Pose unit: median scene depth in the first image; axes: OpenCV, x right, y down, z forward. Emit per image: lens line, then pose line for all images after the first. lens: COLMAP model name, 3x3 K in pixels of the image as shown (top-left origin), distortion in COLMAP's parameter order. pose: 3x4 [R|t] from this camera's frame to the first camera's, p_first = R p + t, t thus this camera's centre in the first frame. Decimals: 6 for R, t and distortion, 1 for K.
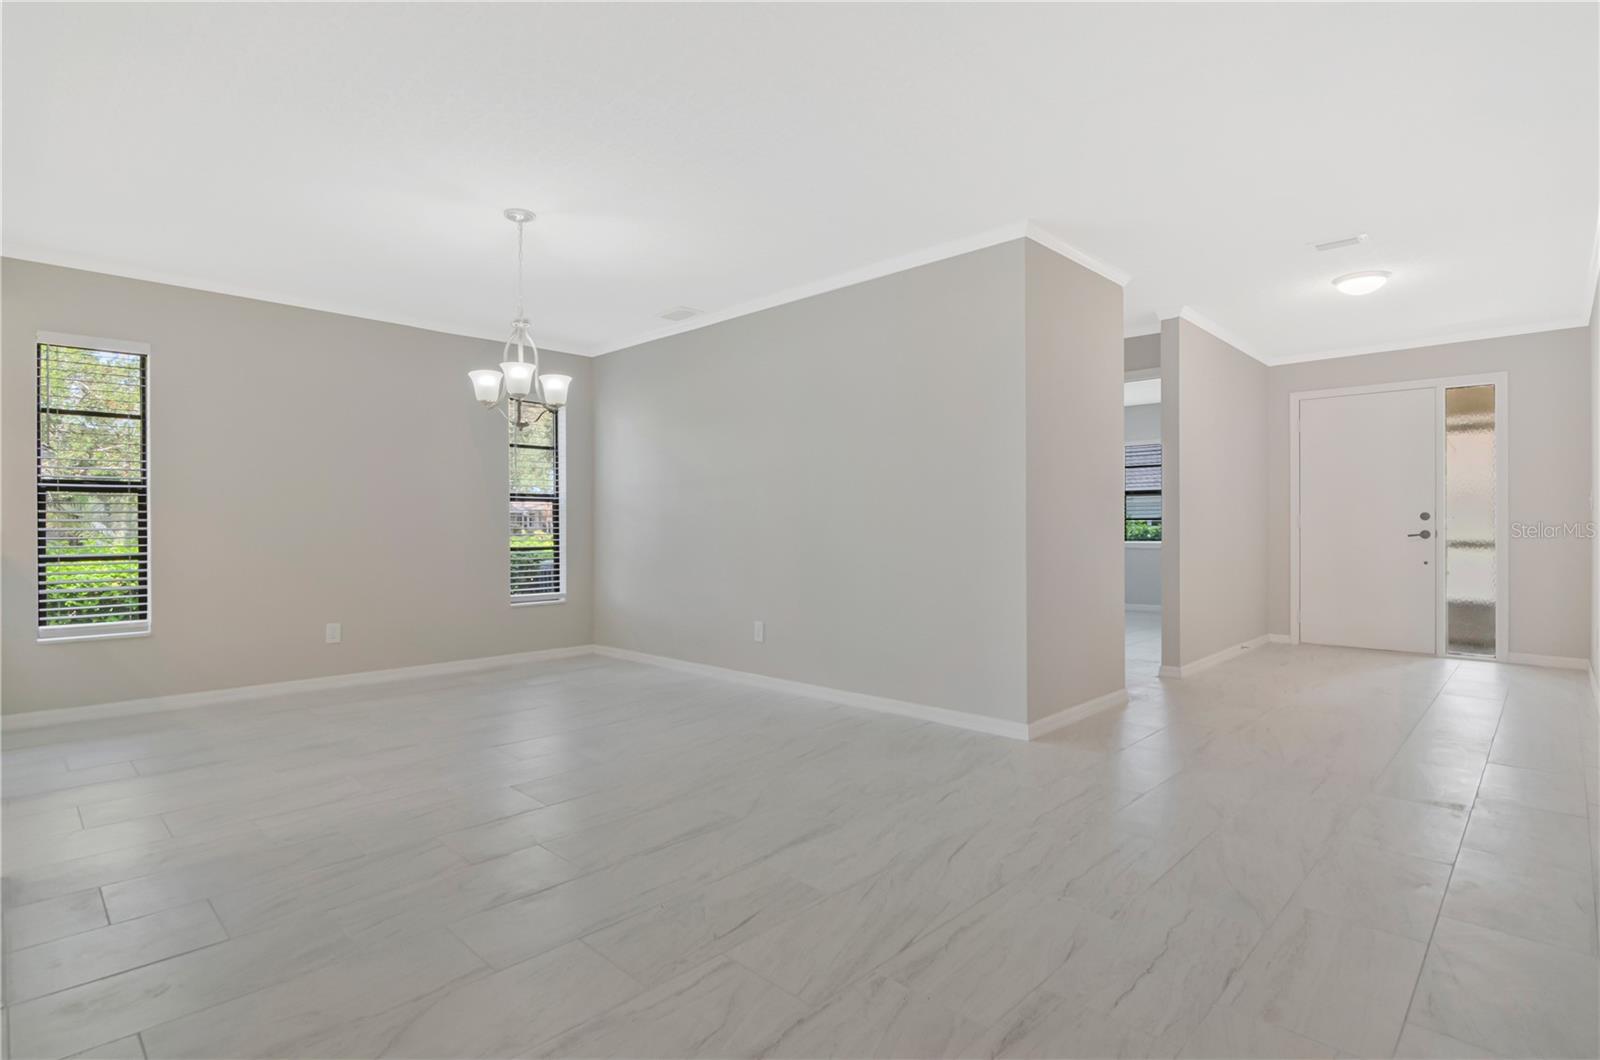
lens RADIAL K [[781.1, 0, 819.6], [0, 781.1, 532.1], [0, 0, 1]] dist [-0.004049, -0.000747]
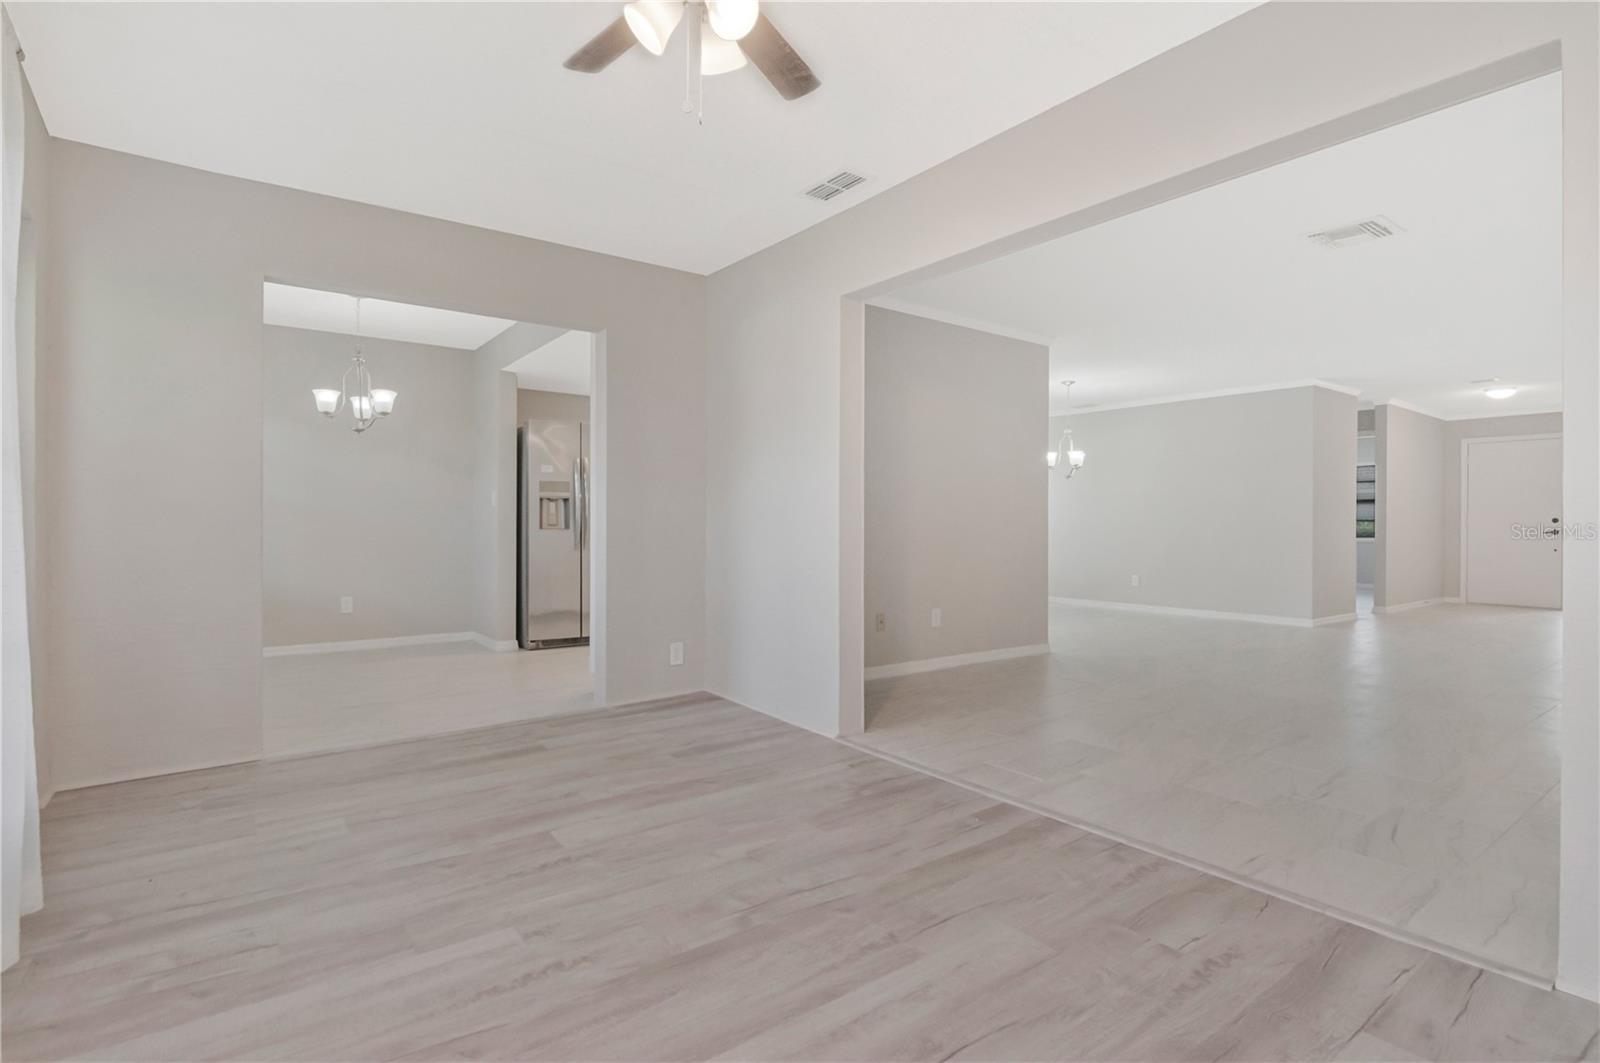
lens RADIAL K [[781.1, 0, 819.6], [0, 781.1, 533.6], [0, 0, 1]] dist [-0.004049, -0.000747]
pose [[0.986669, 0.009614, -0.162456, -0.495143], [-0.008667, 0.999941, 0.006534, 0.009879], [0.162509, -0.005039, 0.986694, -0.904506]]
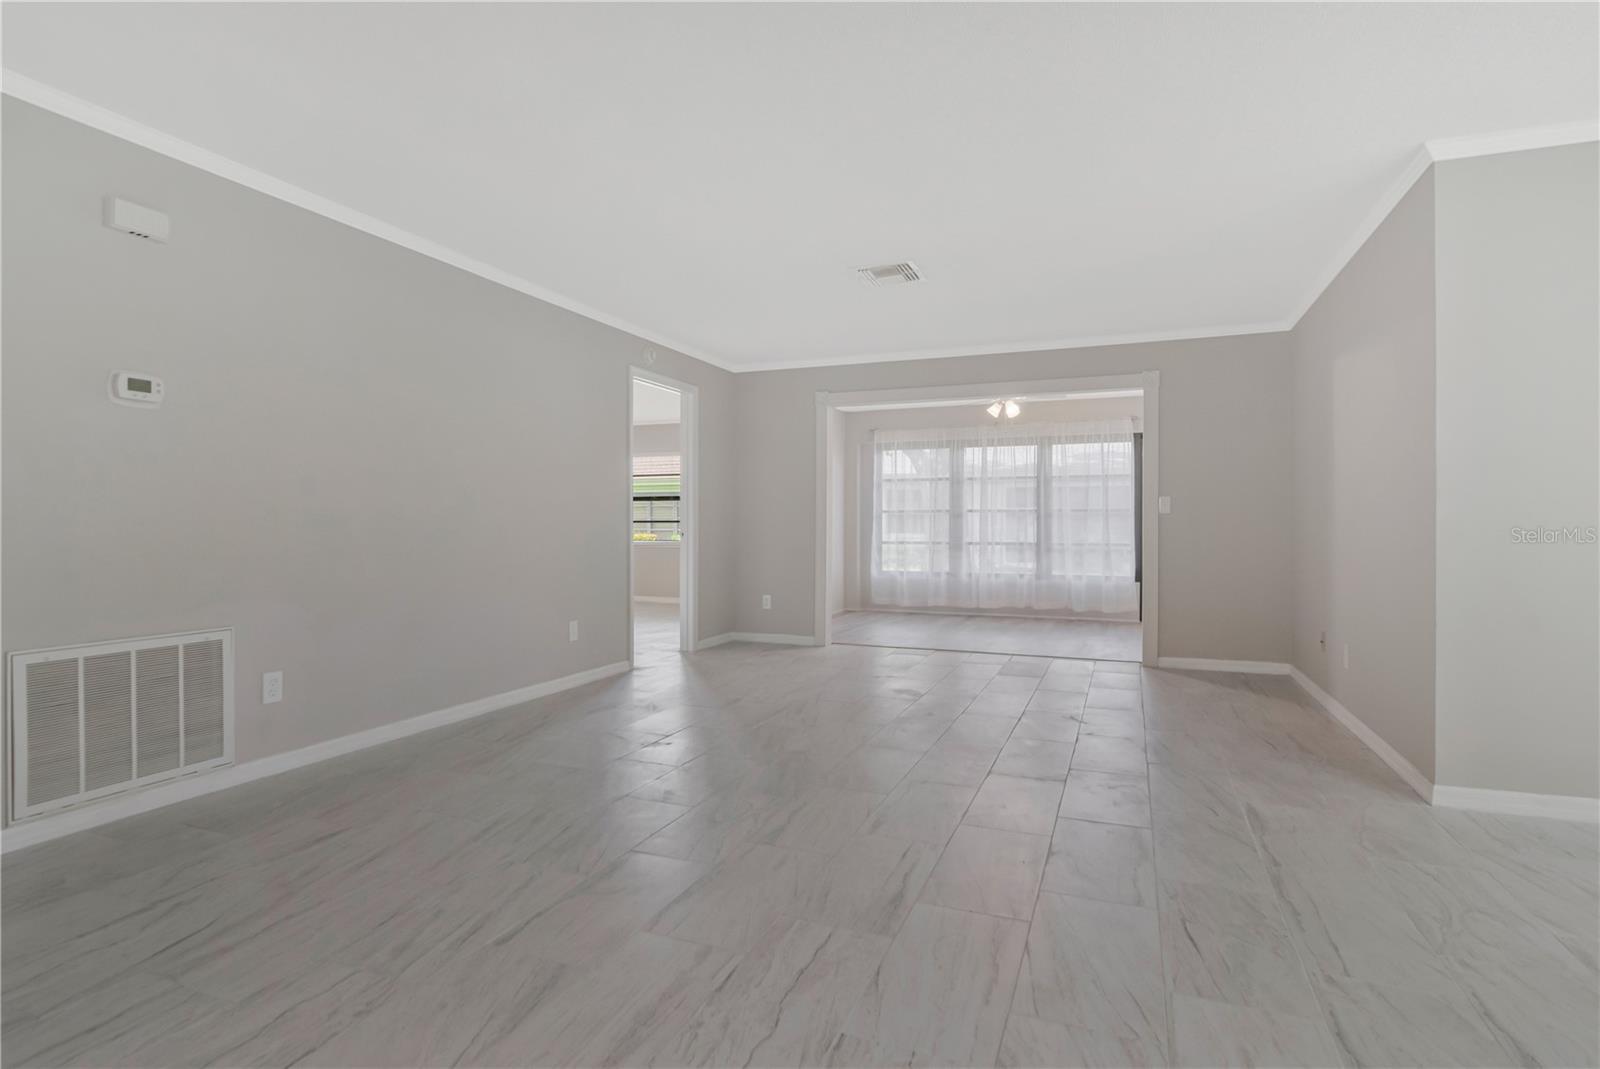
lens RADIAL K [[799.6, 0, 813.8], [0, 799.6, 520.3], [0, 0, 1]] dist [-0.001372, -0.009793]
pose [[-0.926464, -0.001739, -0.376380, 0.285708], [-0.004078, 0.999977, 0.005417, -0.007804], [0.376362, 0.006554, -0.926450, 0.701498]]
